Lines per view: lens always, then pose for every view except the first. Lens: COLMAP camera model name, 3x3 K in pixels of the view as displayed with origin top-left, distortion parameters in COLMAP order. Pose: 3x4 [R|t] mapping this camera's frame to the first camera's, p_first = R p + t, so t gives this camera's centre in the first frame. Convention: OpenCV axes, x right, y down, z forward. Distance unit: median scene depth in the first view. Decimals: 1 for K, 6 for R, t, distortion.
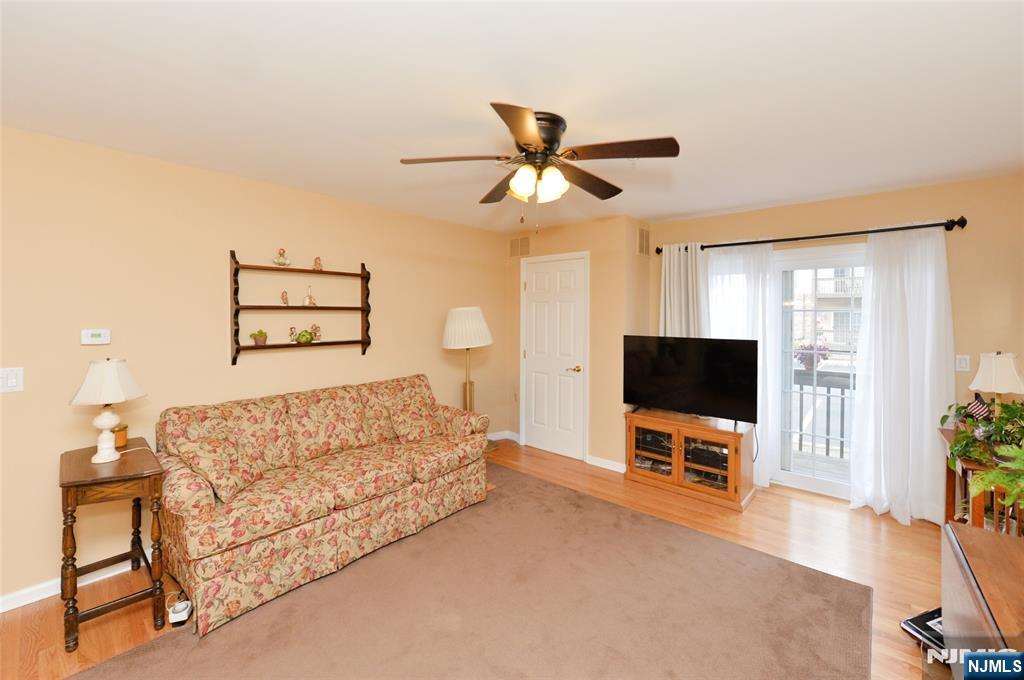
lens RADIAL K [[424.8, 0, 514.0], [0, 424.8, 324.1], [0, 0, 1]] dist [-0.003257, -0.000376]
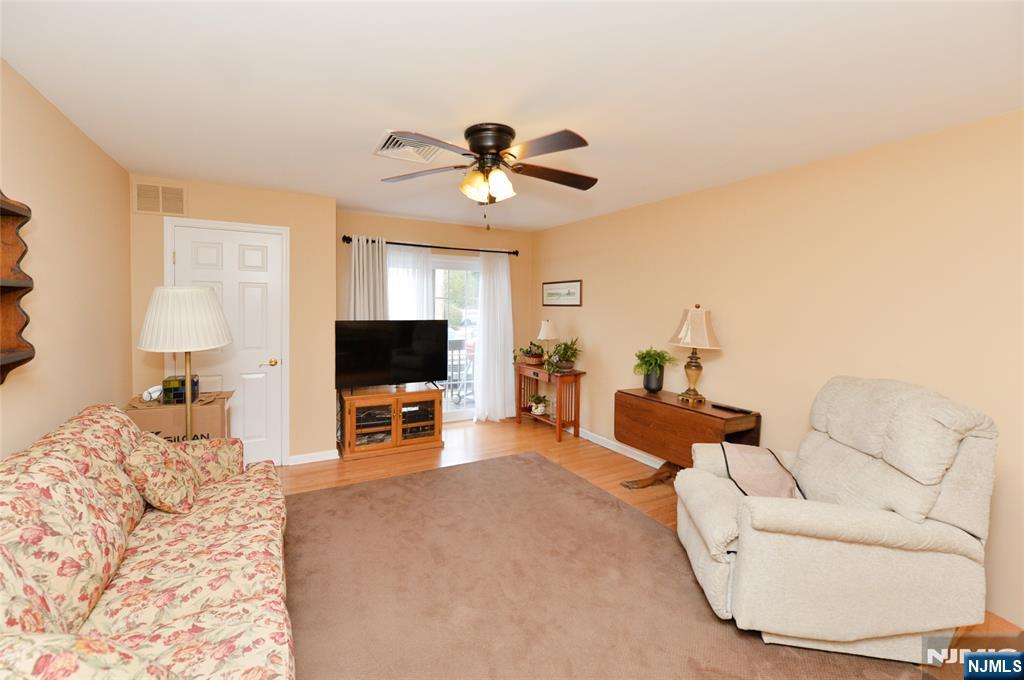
lens RADIAL K [[418.1, 0, 489.5], [0, 418.1, 319.3], [0, 0, 1]] dist [-0.001886, 0.000134]
pose [[0.357891, -0.036549, 0.933048, -0.616685], [0.010198, 0.999327, 0.035234, -0.009297], [-0.933708, -0.003095, 0.358023, 0.369546]]
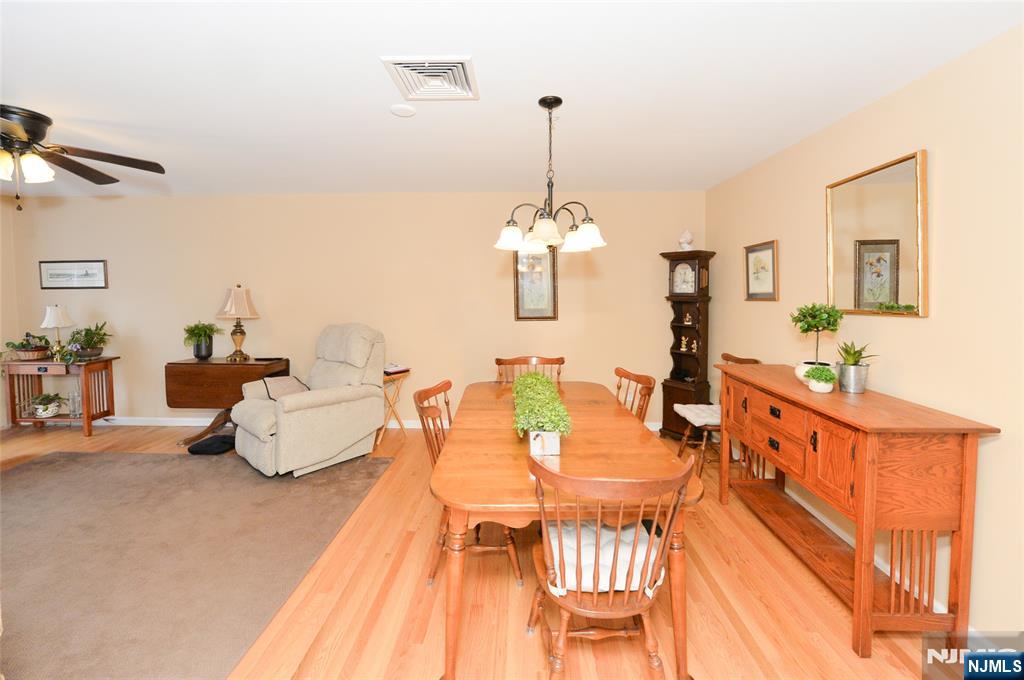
lens RADIAL K [[428.8, 0, 507.5], [0, 428.8, 303.6], [0, 0, 1]] dist [-0.004138, -0.000579]
pose [[-0.621847, -0.033105, 0.782439, -1.036518], [0.018833, 0.998185, 0.057200, -0.006065], [-0.782912, 0.050305, -0.620095, 0.432257]]
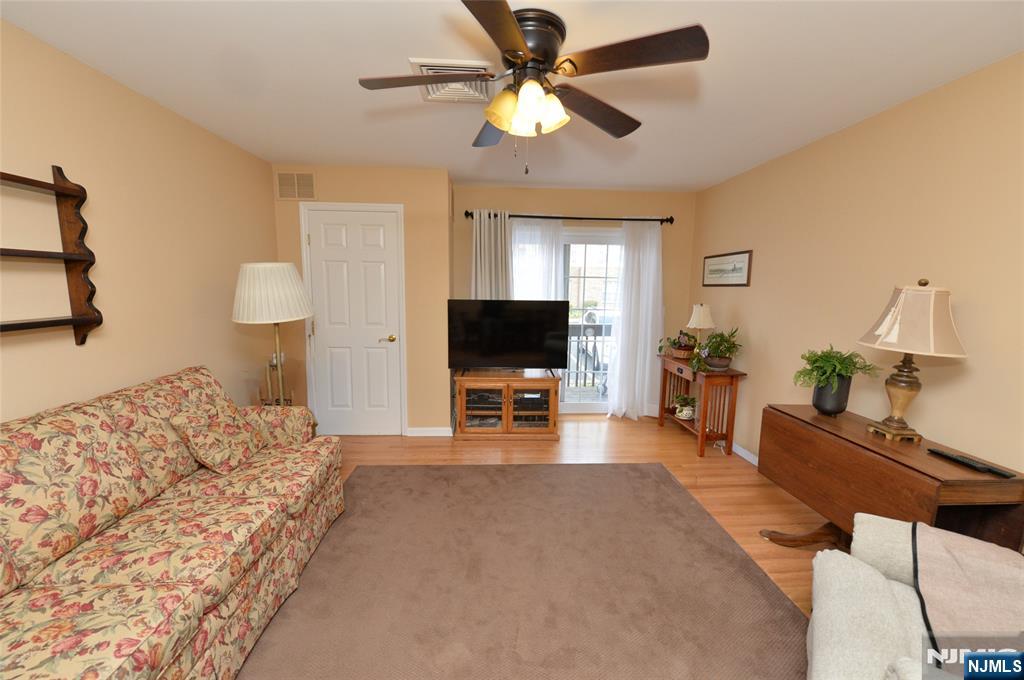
lens RADIAL K [[407.4, 0, 516.6], [0, 407.4, 343.2], [0, 0, 1]] dist [-0.002454, -0.000606]
pose [[0.712713, -0.094236, 0.695097, -0.337876], [0.004949, 0.991586, 0.129356, 0.006442], [-0.701438, -0.088754, 0.707183, 0.259245]]
